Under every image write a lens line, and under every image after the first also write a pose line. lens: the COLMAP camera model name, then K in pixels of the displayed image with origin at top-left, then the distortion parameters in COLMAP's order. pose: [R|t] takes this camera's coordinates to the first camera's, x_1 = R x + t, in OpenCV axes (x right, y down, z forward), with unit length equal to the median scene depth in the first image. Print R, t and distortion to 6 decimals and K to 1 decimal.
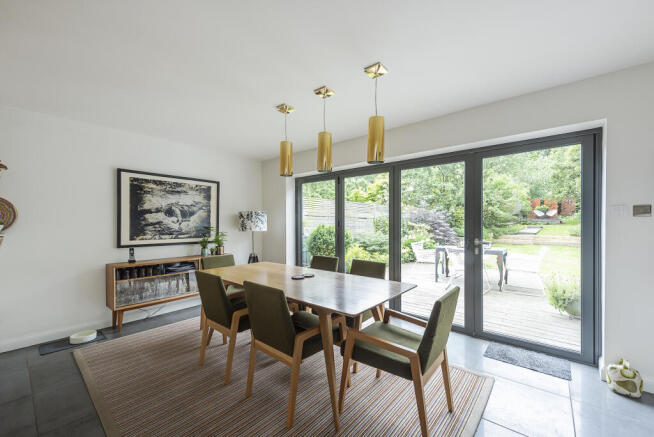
lens RADIAL K [[265.4, 0, 333.6], [0, 265.4, 222.4], [0, 0, 1]] dist [0.012400, -0.000024]
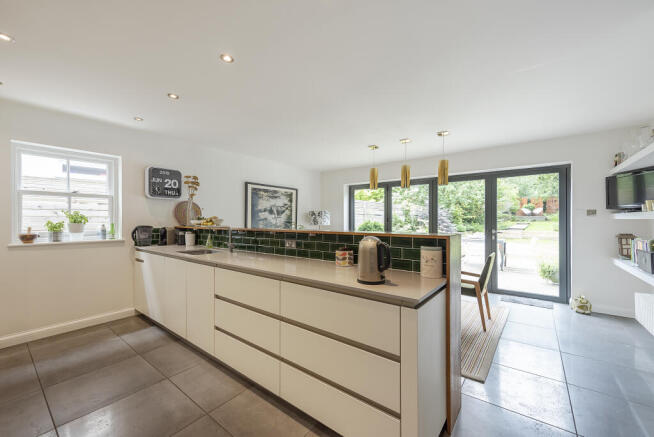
lens RADIAL K [[265.4, 0, 324.1], [0, 265.4, 216.6], [0, 0, 1]] dist [0.012400, -0.000024]
pose [[0.999923, 0.002201, 0.012224, -0.340879], [-0.002096, 0.999961, -0.008581, 0.000647], [-0.012242, 0.008555, 0.999888, -0.395076]]
